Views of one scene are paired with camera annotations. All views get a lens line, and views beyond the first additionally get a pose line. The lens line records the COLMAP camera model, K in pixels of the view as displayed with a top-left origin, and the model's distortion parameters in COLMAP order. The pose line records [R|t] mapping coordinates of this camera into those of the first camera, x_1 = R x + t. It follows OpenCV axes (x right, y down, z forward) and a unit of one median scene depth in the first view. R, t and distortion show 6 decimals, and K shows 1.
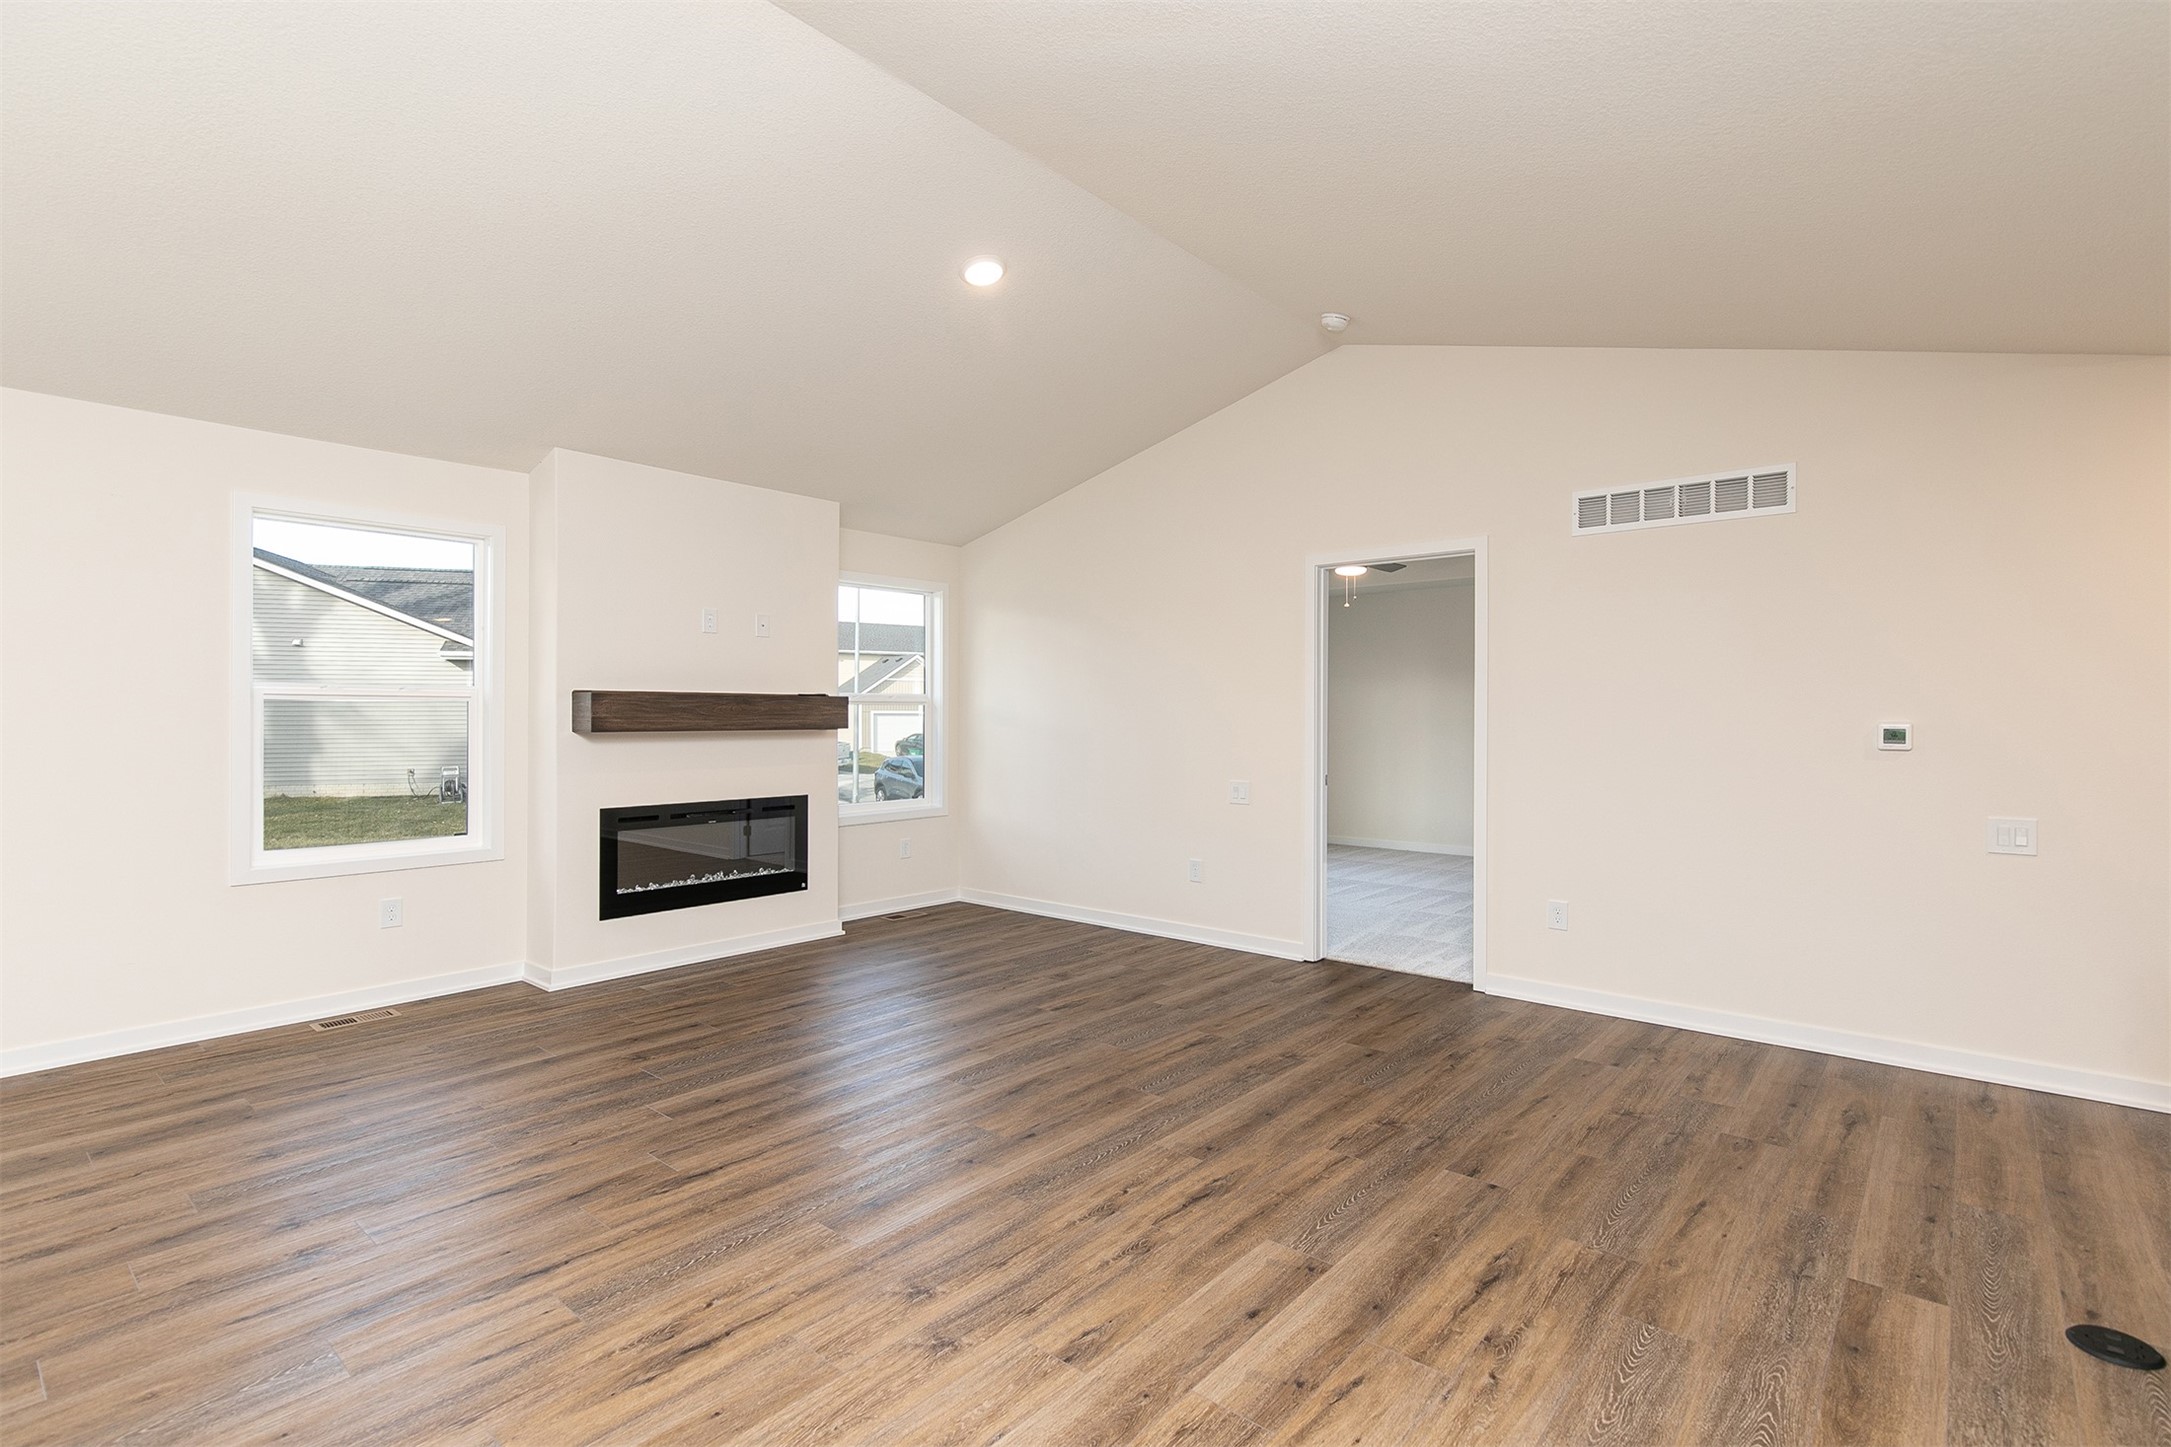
lens RADIAL K [[1059.4, 0, 1035.5], [0, 1059.4, 720.4], [0, 0, 1]] dist [0.003648, 0.000166]
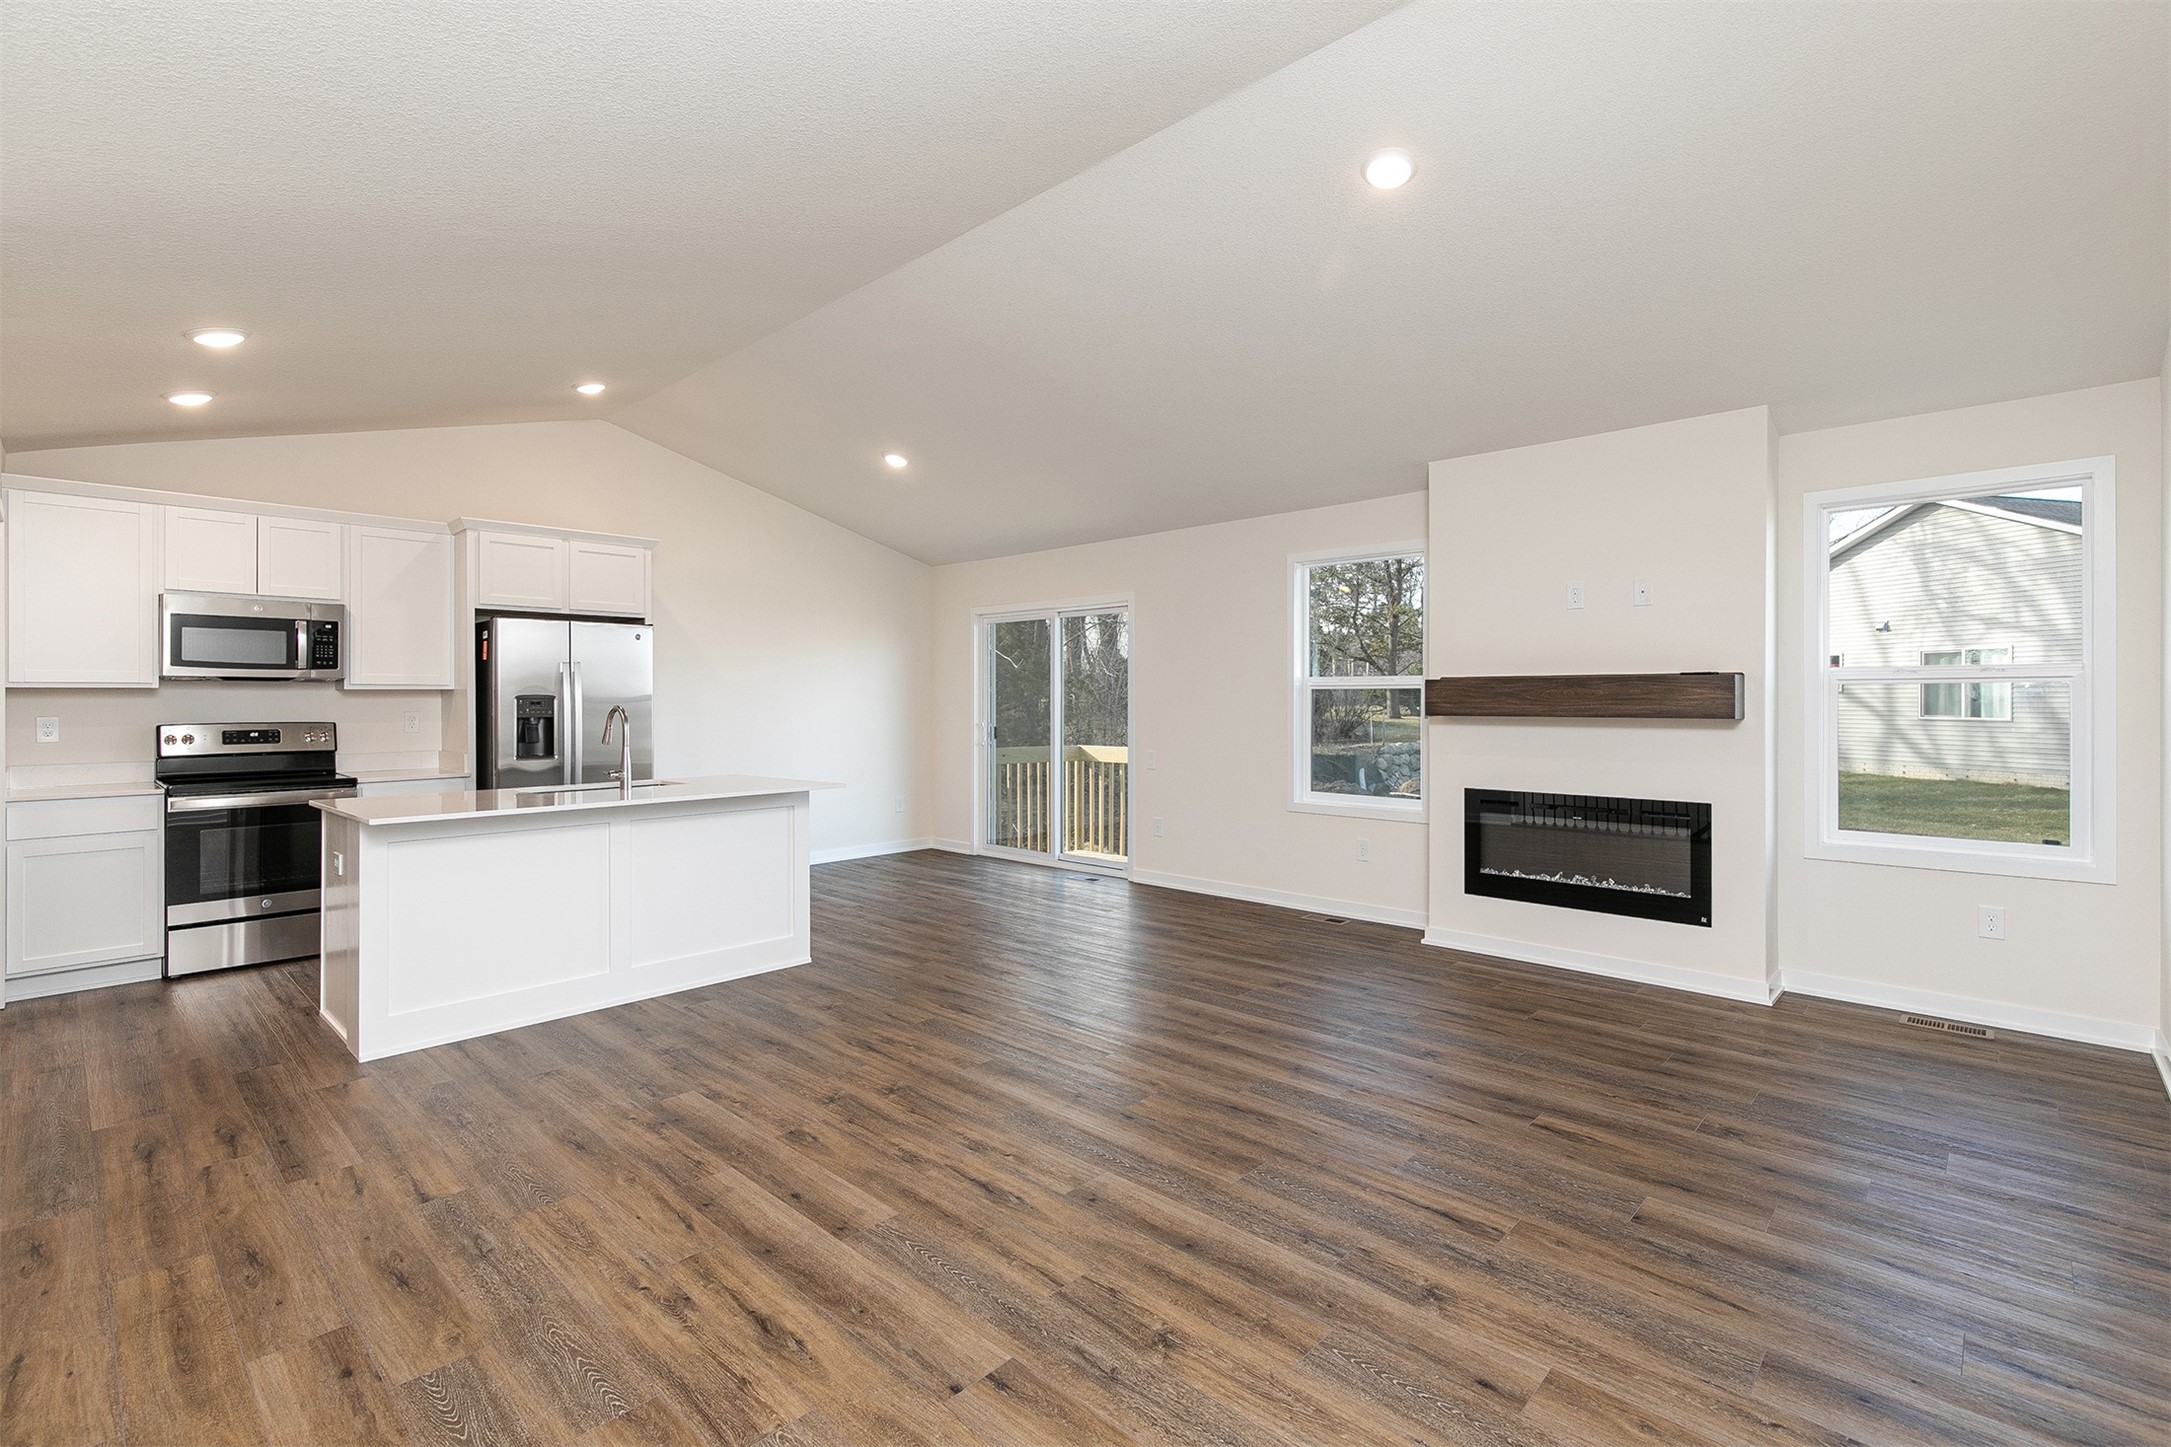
lens RADIAL K [[1010.9, 0, 1022.5], [0, 1010.9, 696.8], [0, 0, 1]] dist [0.002248, 0.000532]
pose [[-0.087104, 0.000216, -0.996199, 0.935362], [-0.003602, 0.999993, 0.000531, -0.009949], [0.996193, 0.003635, -0.087102, 0.949279]]
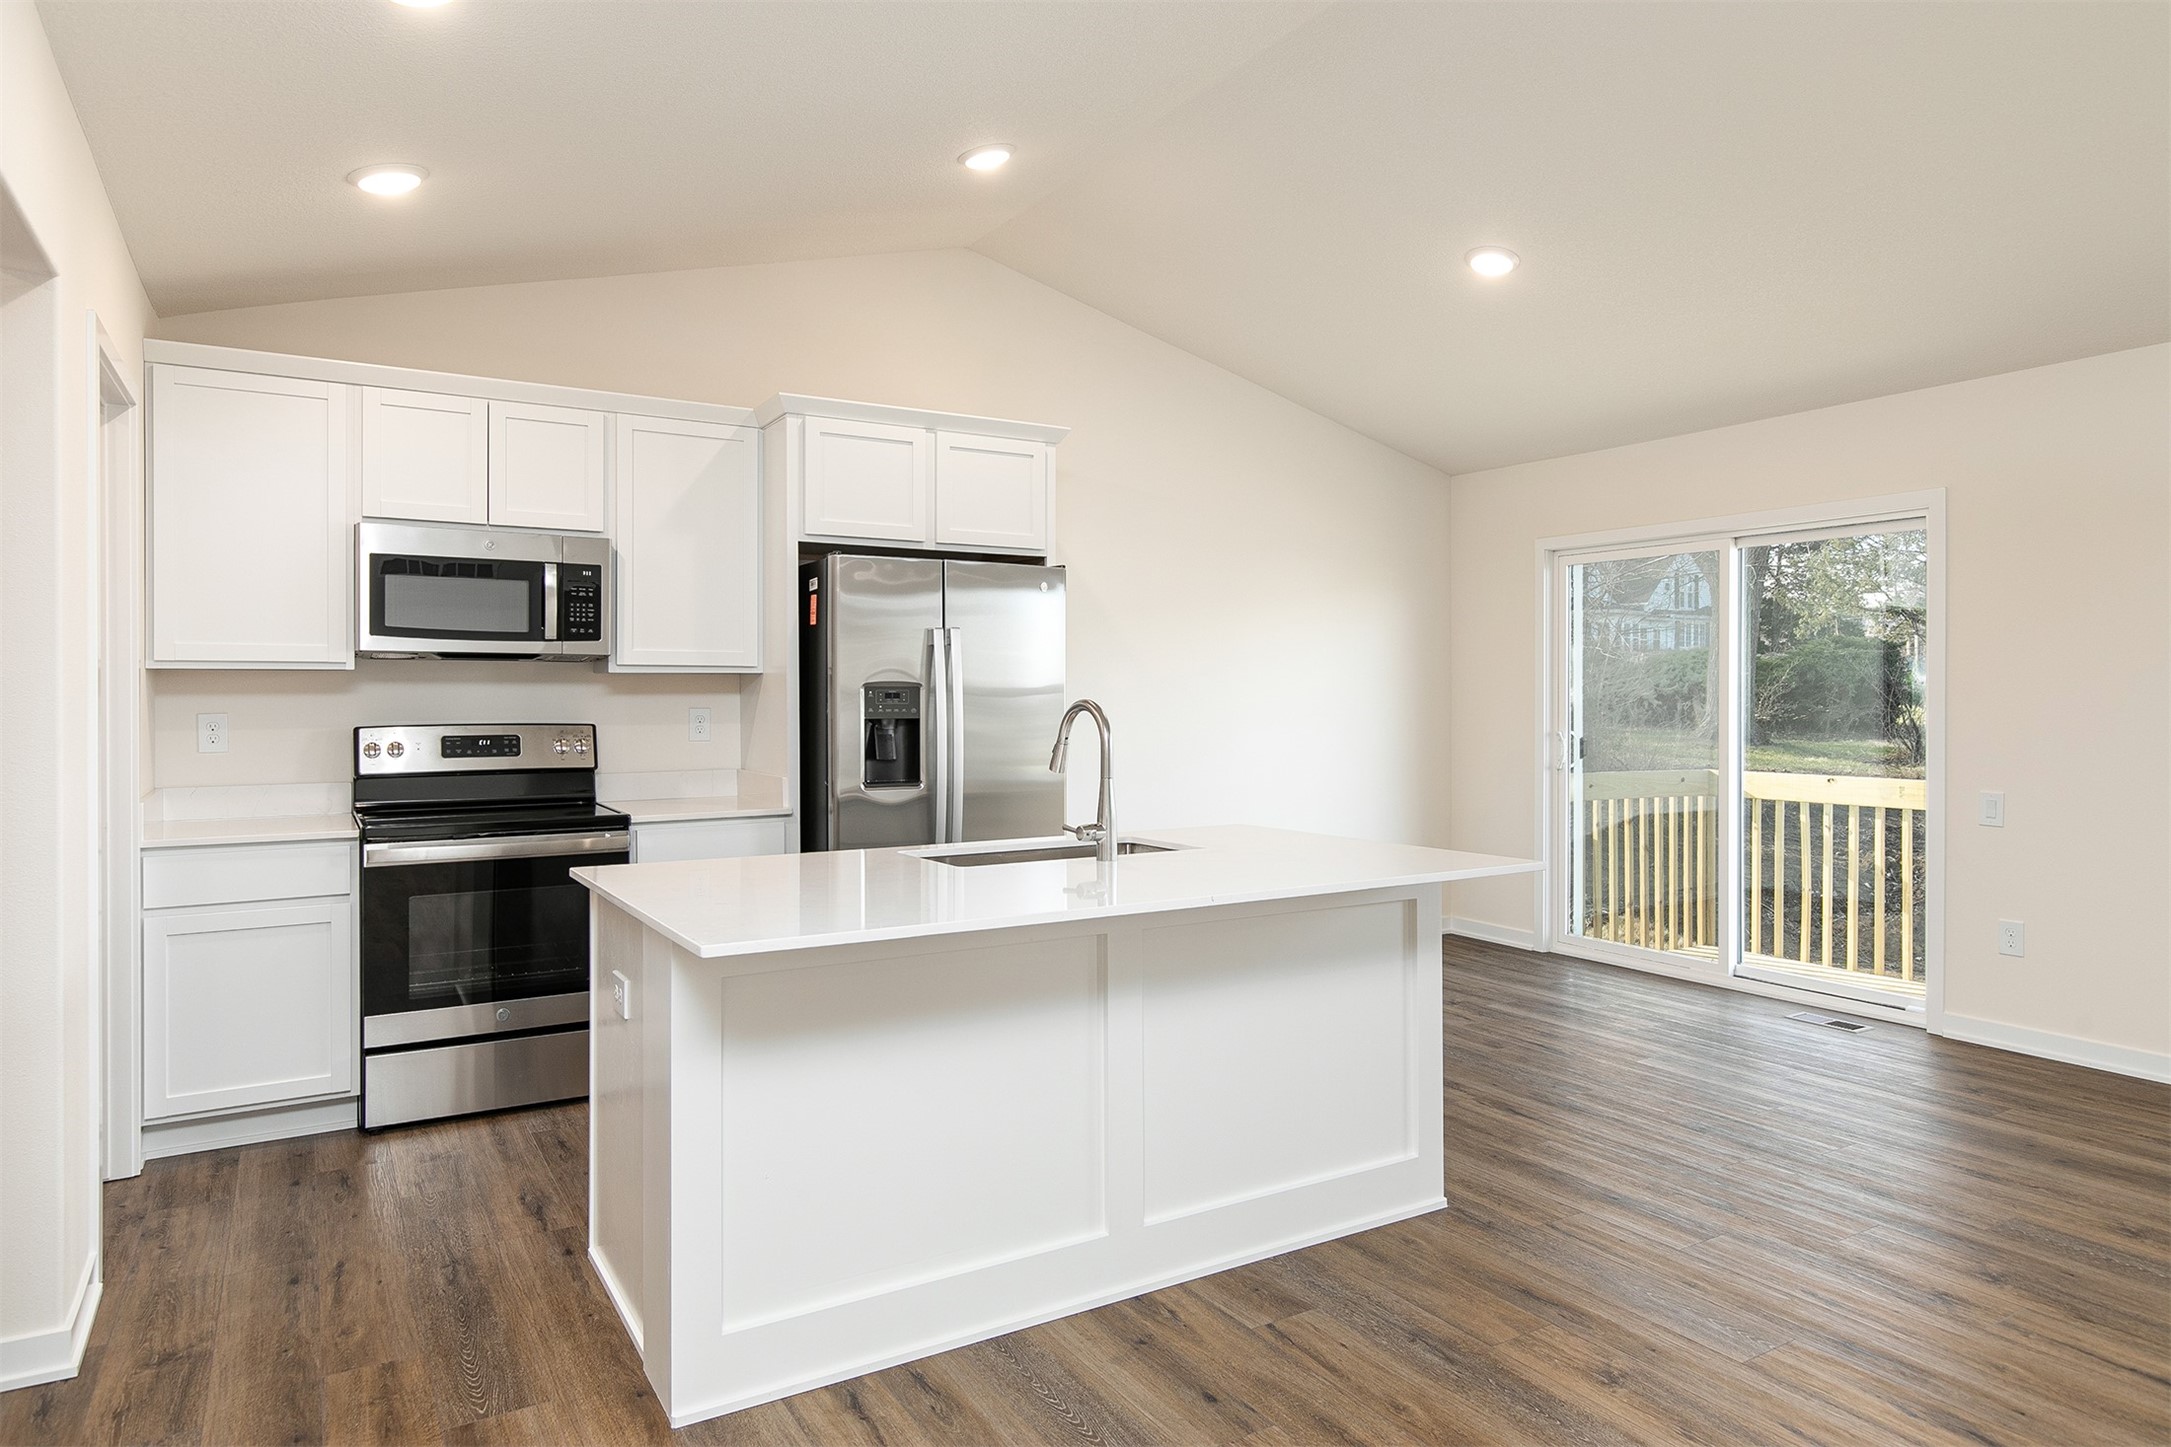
lens RADIAL K [[1289.7, 0, 1087.6], [0, 1289.7, 698.0], [0, 0, 1]] dist [0.002445, -0.000101]
pose [[-0.295369, 0.006296, -0.955363, 0.452108], [-0.005975, 0.999947, 0.008437, -0.004554], [0.955365, 0.008200, -0.295315, 0.512525]]
